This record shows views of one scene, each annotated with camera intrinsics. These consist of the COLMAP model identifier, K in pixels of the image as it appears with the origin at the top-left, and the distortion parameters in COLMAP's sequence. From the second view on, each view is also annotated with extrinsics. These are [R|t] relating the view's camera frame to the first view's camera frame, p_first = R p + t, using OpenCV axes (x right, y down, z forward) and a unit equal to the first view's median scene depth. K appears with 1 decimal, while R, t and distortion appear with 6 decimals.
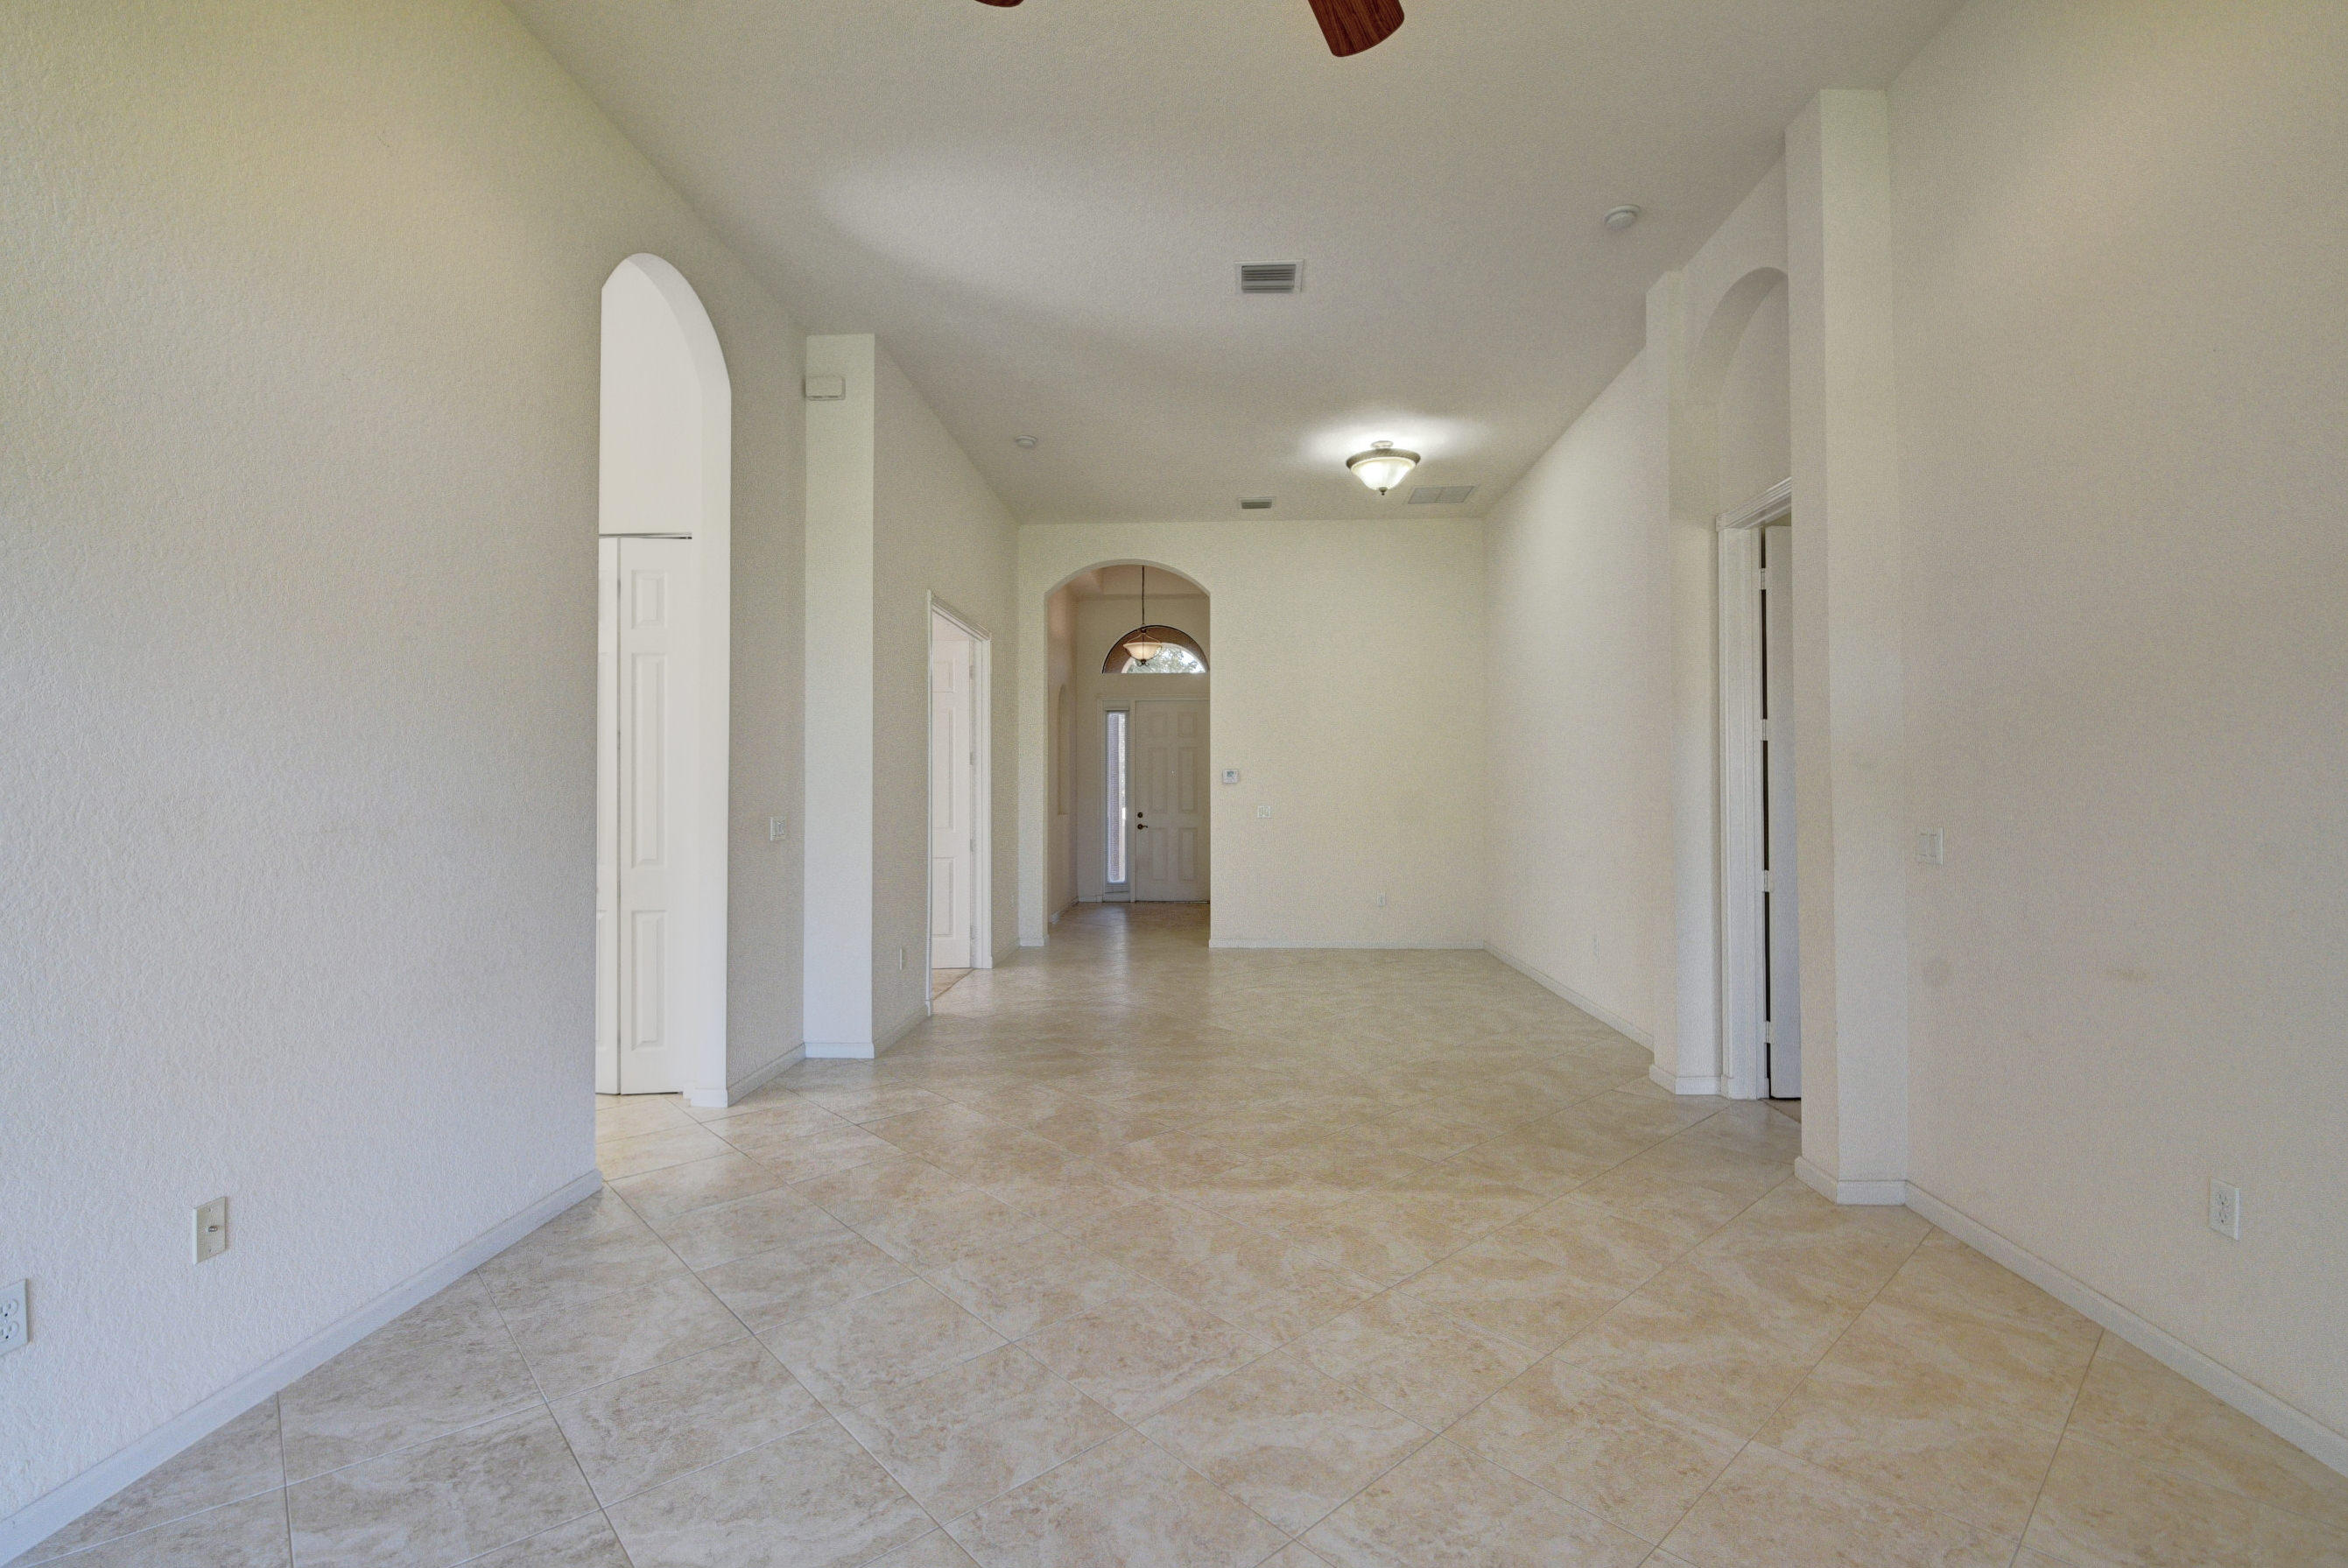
lens RADIAL K [[1050.9, 0, 1167.1], [0, 1050.9, 773.5], [0, 0, 1]] dist [0.000577, -0.000751]
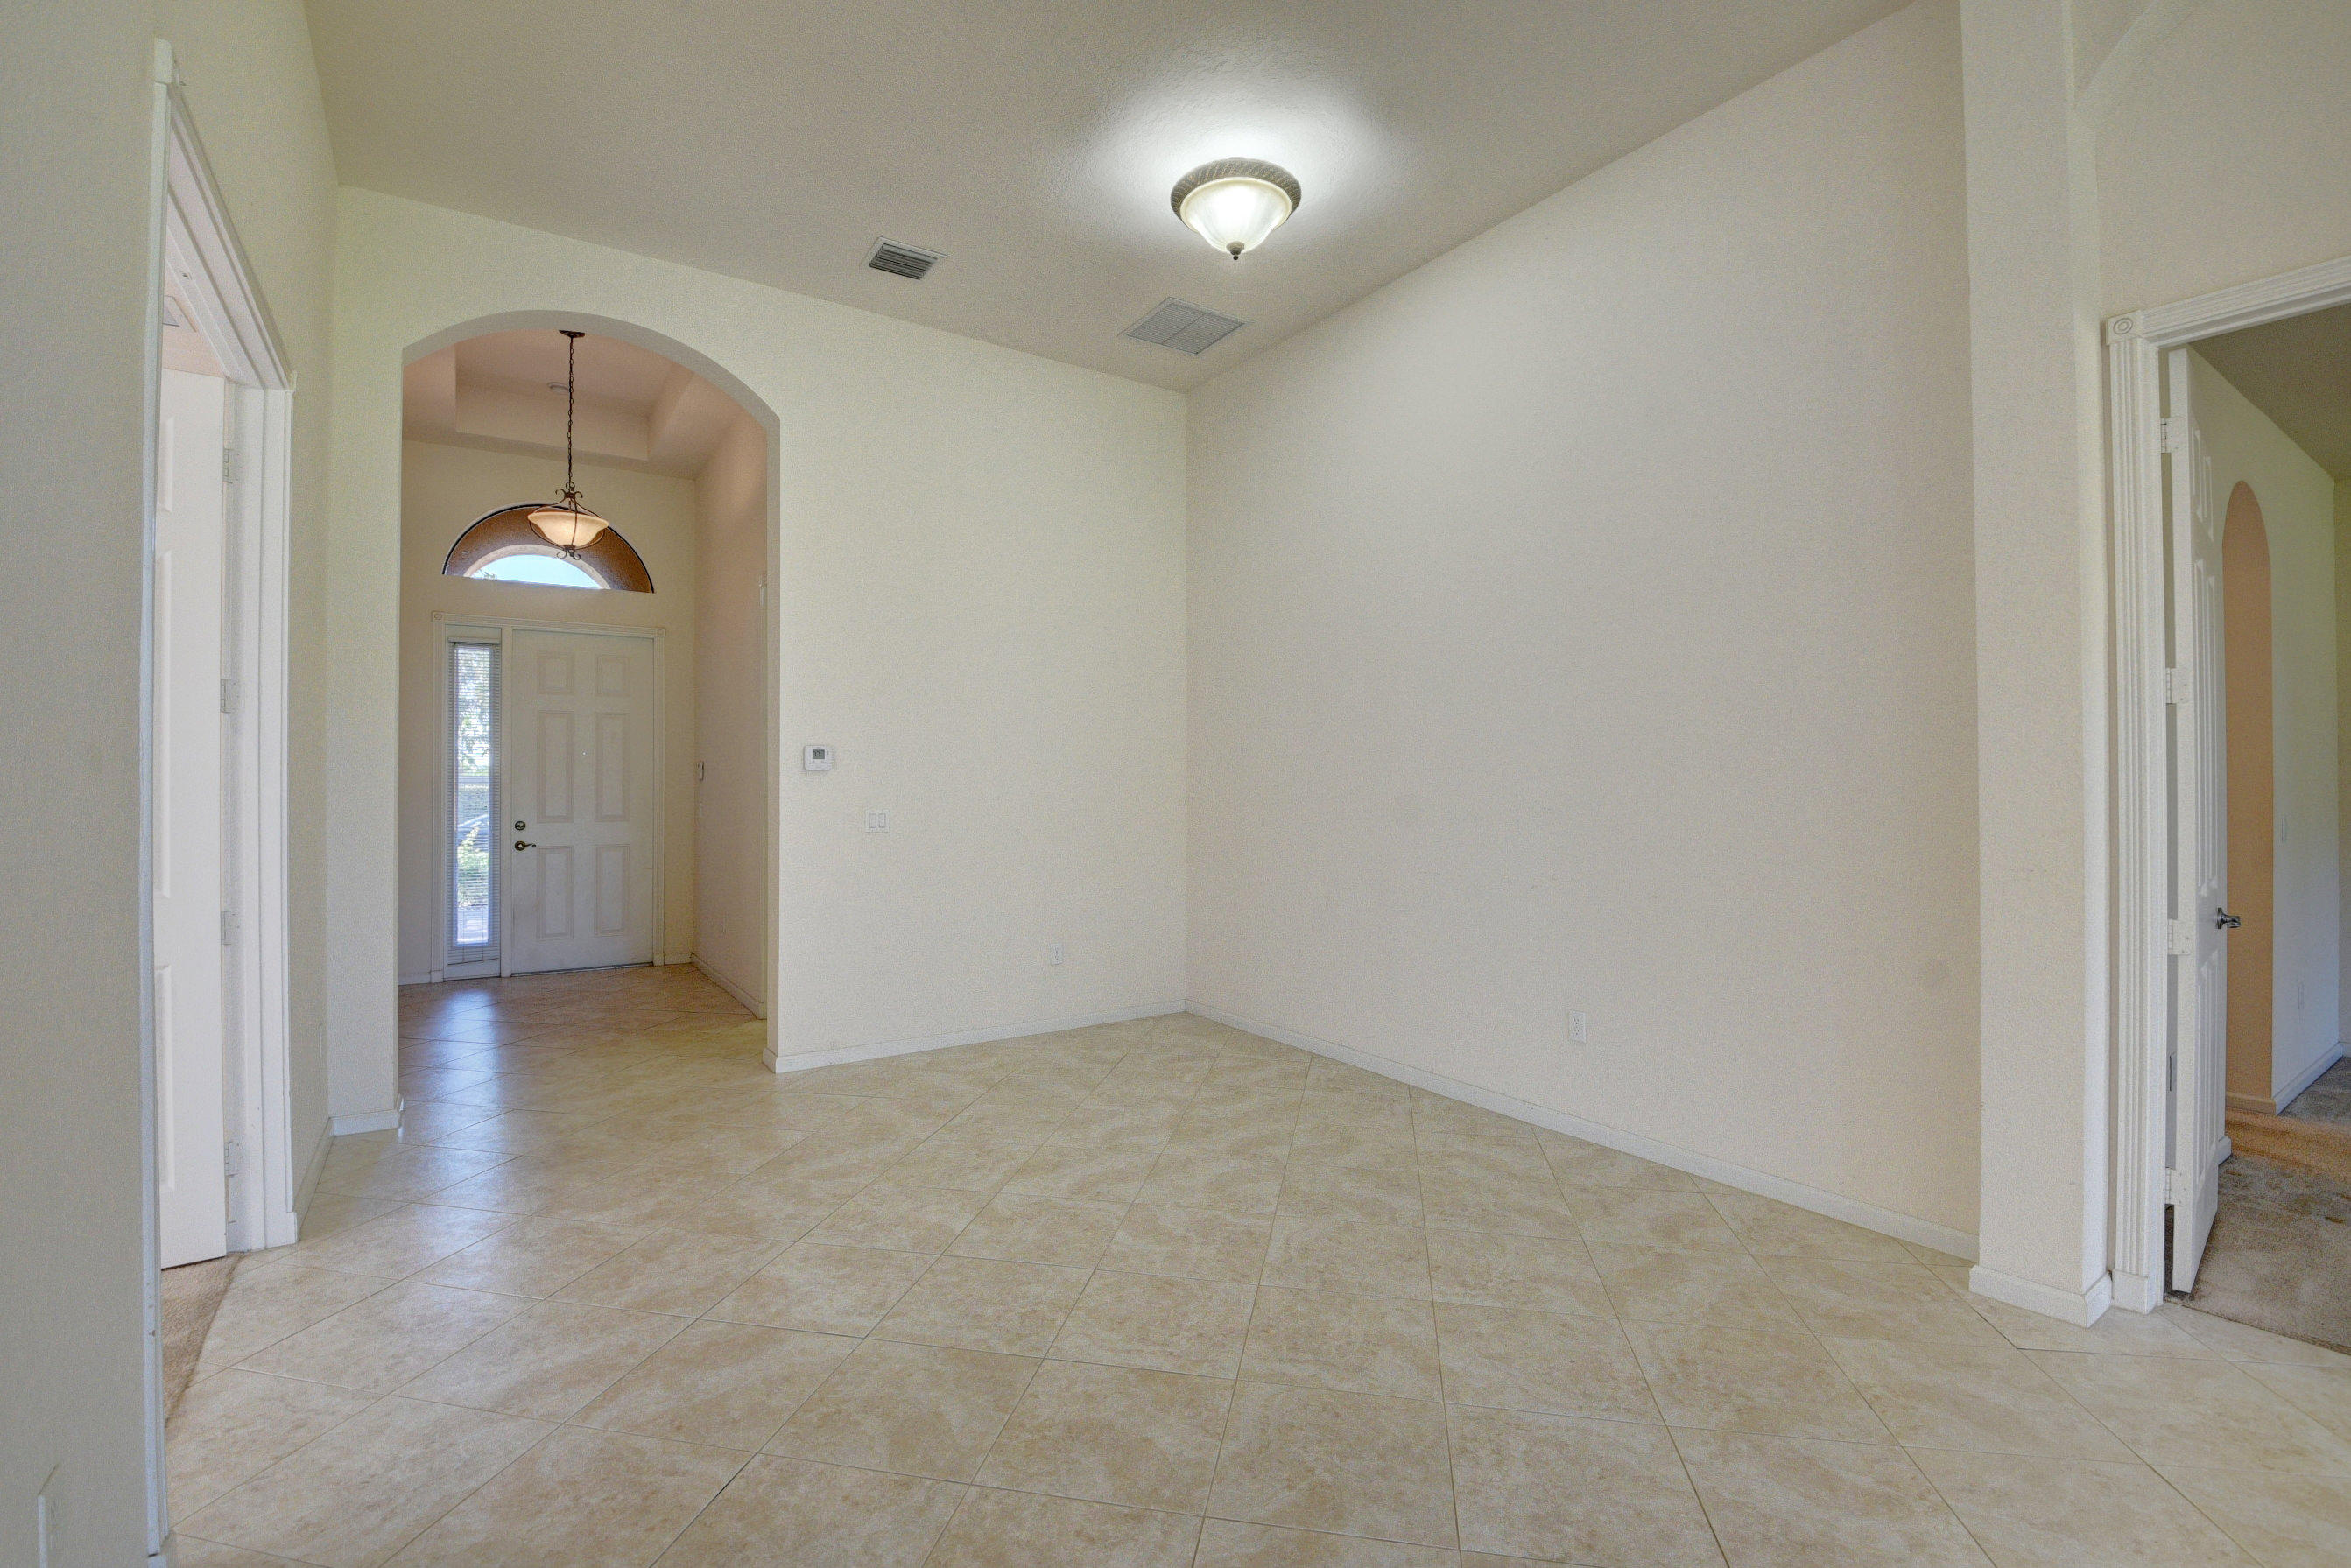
lens RADIAL K [[1053.4, 0, 1175.5], [0, 1053.4, 784.0], [0, 0, 1]] dist [0.009022, -0.017422]
pose [[0.797453, 0.000314, 0.603381, -0.262389], [-0.010689, 0.999850, 0.013607, 0.013342], [-0.603286, -0.017301, 0.797337, 0.926863]]
